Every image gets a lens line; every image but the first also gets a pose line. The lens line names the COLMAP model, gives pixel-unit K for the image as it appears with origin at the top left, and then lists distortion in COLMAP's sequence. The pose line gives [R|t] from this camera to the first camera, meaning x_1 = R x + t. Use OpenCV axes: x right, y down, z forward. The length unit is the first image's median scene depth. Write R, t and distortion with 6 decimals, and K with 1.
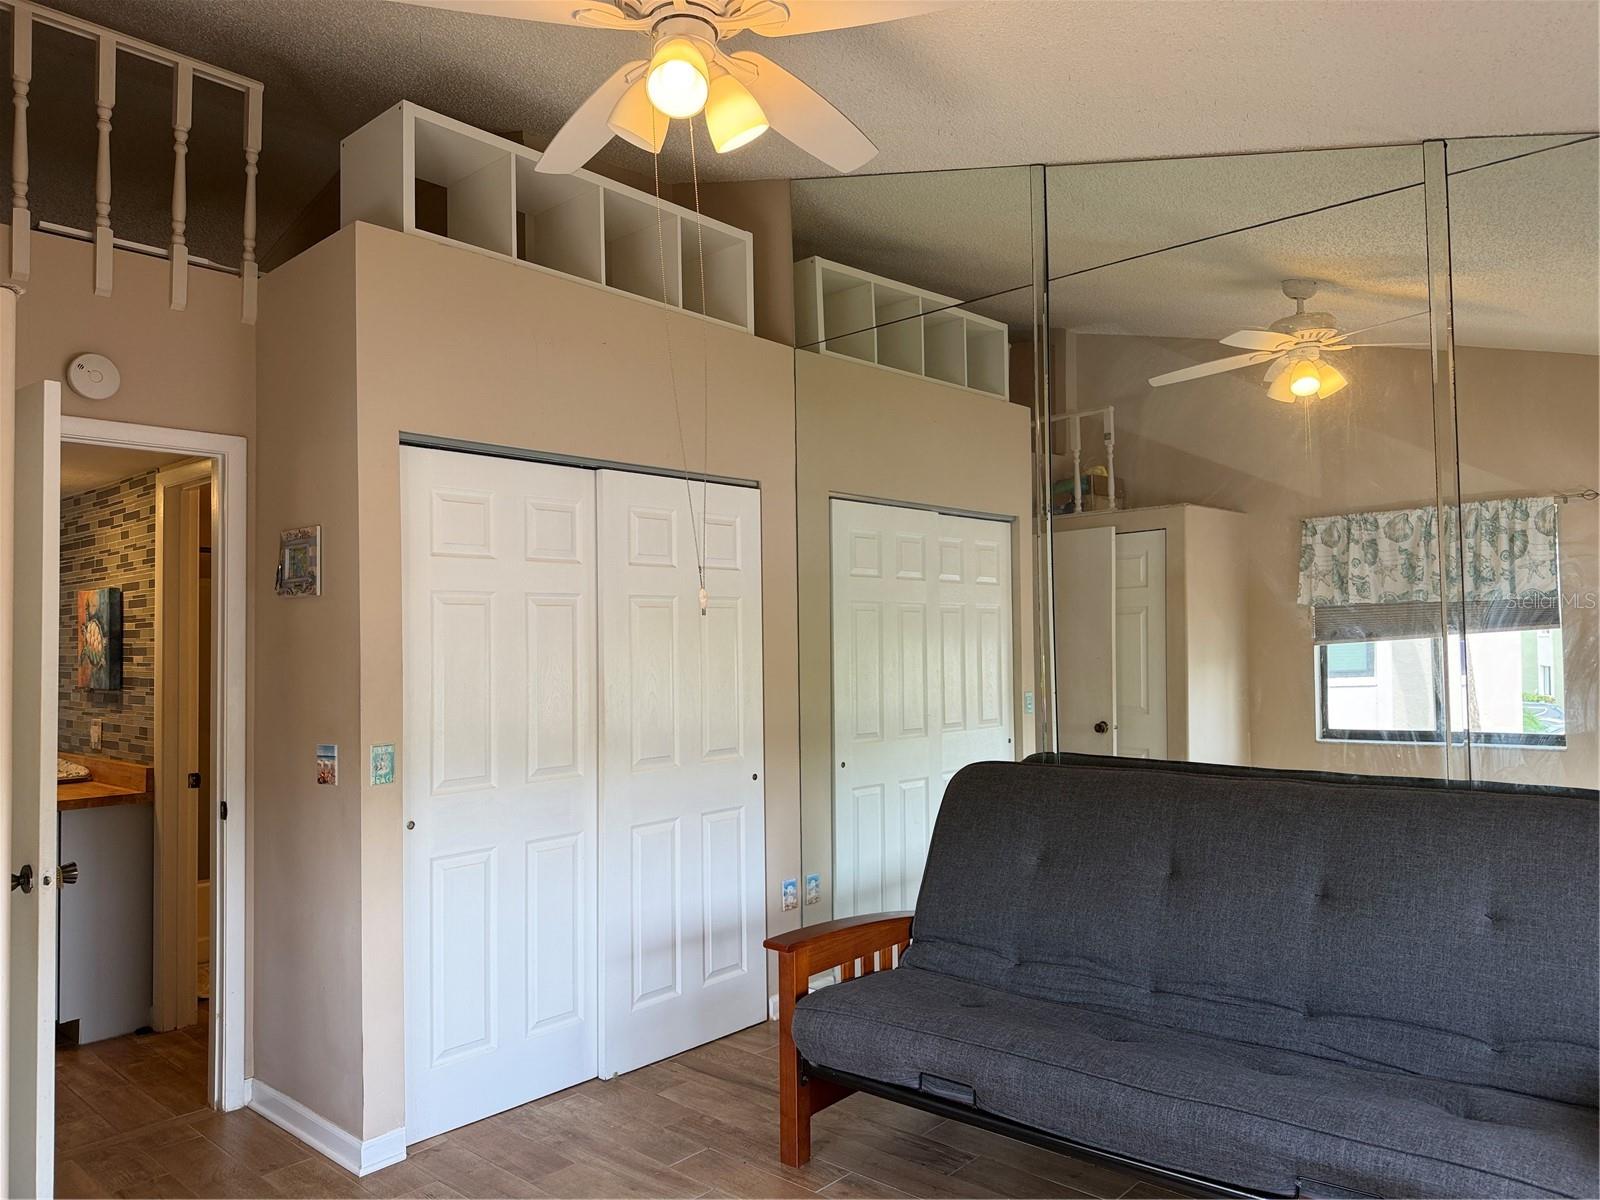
lens RADIAL K [[1124.6, 0, 750.1], [0, 1124.6, 590.3], [0, 0, 1]] dist [0.070013, -0.091328]
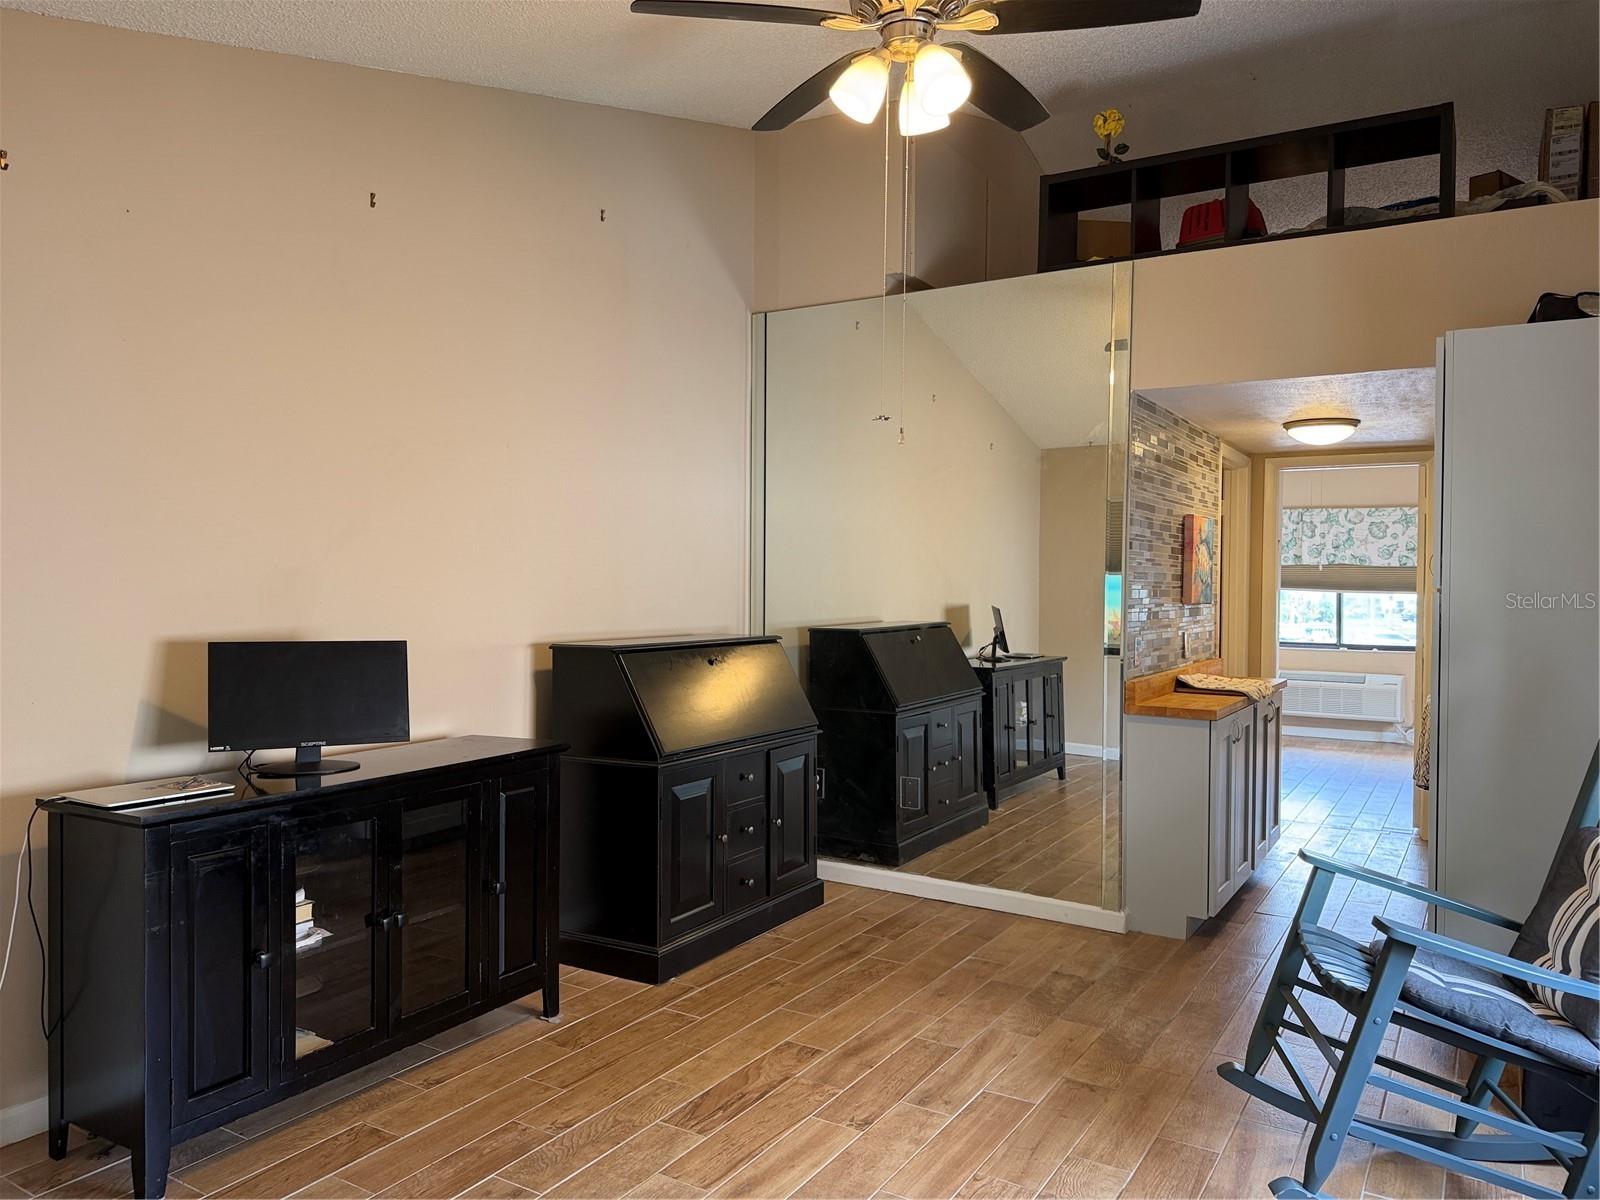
lens RADIAL K [[1124.6, 0, 798.7], [0, 1124.6, 587.5], [0, 0, 1]] dist [0.070013, -0.091328]
pose [[-0.211695, 0.009519, 0.977289, -1.649690], [-0.050823, 0.998492, -0.020735, 0.117846], [-0.976014, -0.054058, -0.210892, 1.682613]]
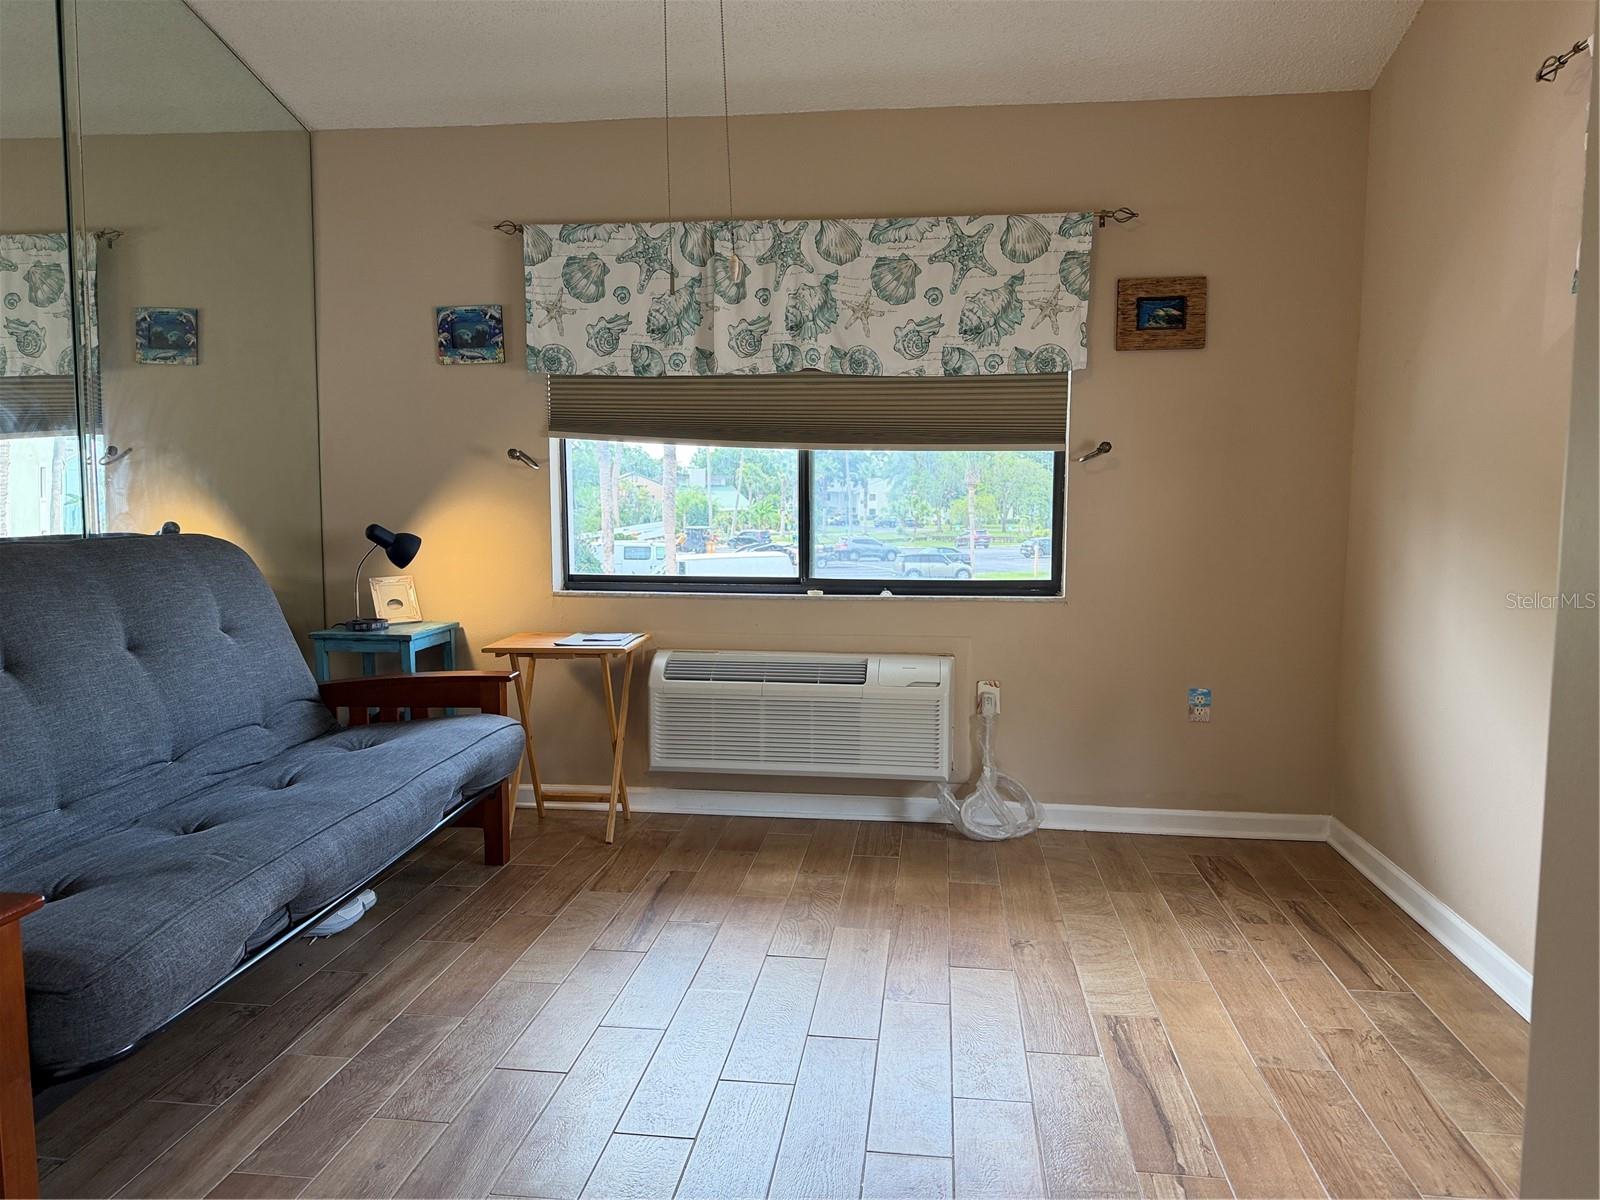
lens RADIAL K [[1124.6, 0, 795.8], [0, 1124.6, 609.7], [0, 0, 1]] dist [0.070013, -0.091328]
pose [[-0.590546, -0.064227, 0.804444, -0.377735], [-0.028702, 0.997869, 0.058600, 0.098998], [-0.806494, 0.011517, -0.591131, 0.682830]]
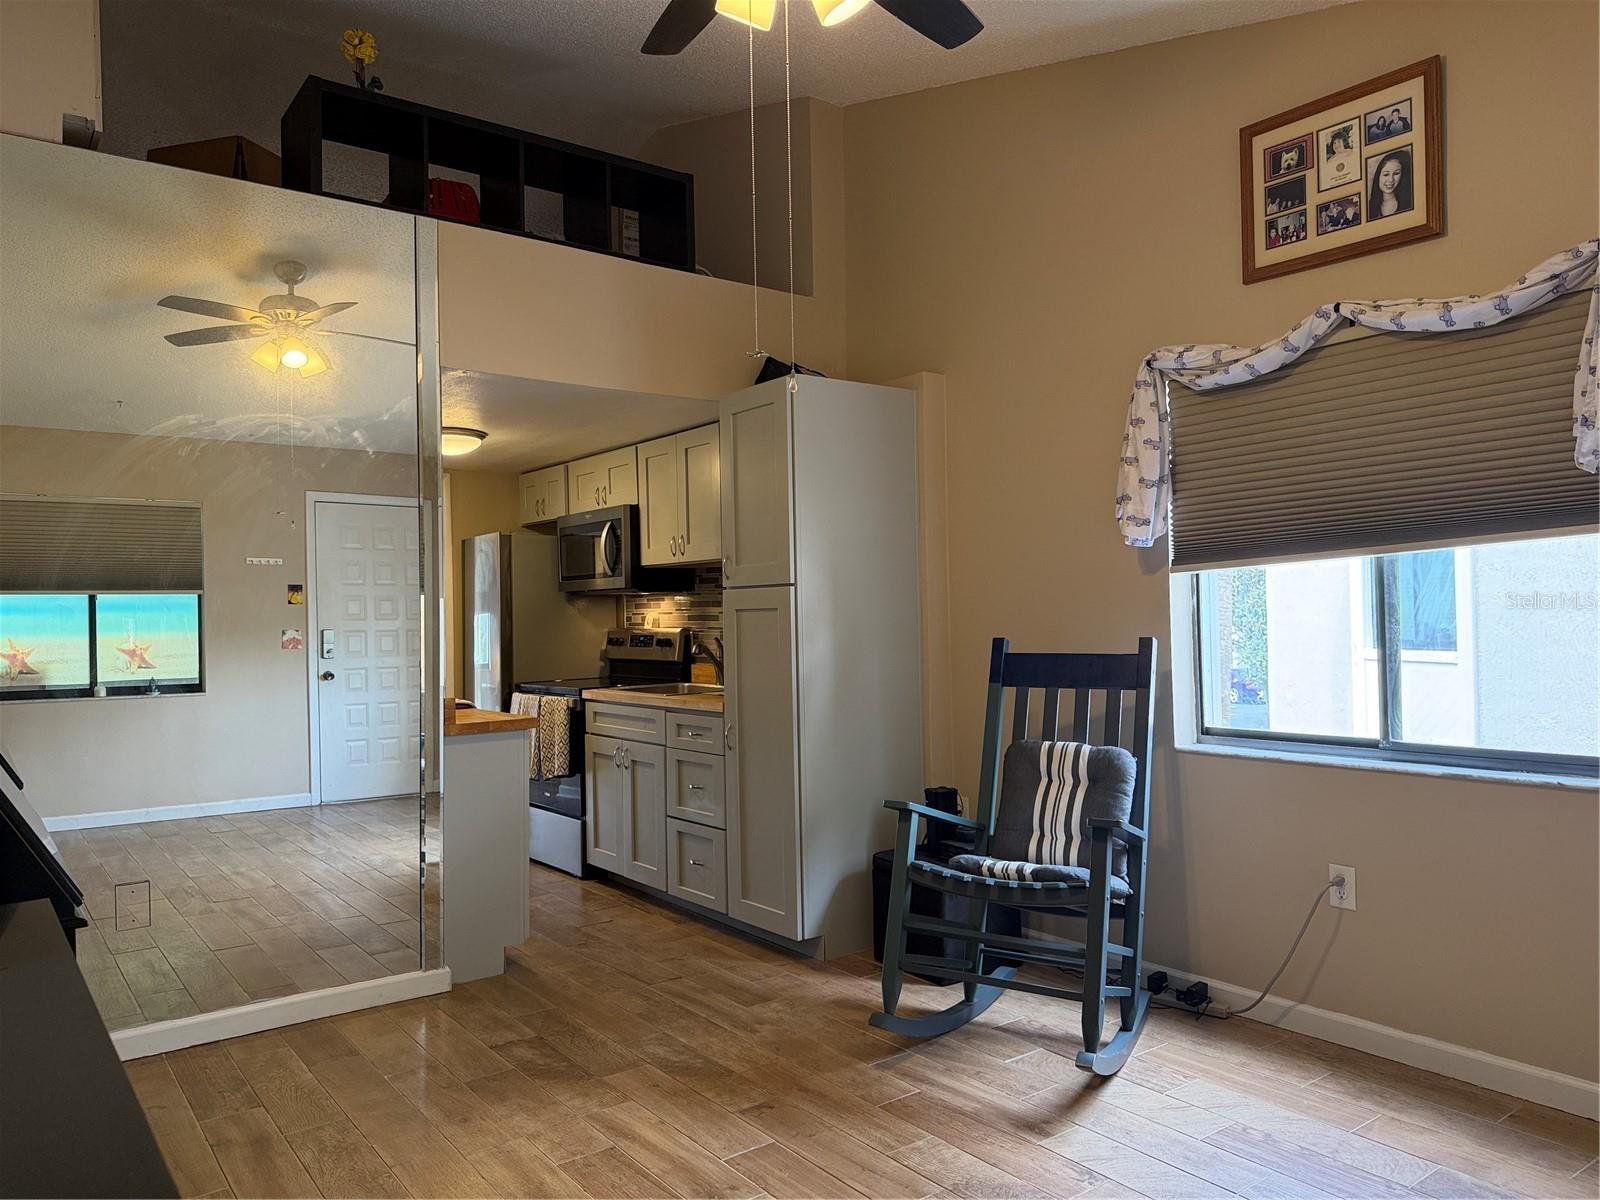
lens RADIAL K [[1124.6, 0, 785.0], [0, 1124.6, 585.9], [0, 0, 1]] dist [0.070013, -0.091328]
pose [[-0.984223, 0.040647, 0.172201, -1.158375], [0.028137, 0.996826, -0.074477, 0.150814], [-0.174682, -0.068457, -0.982242, 1.990595]]
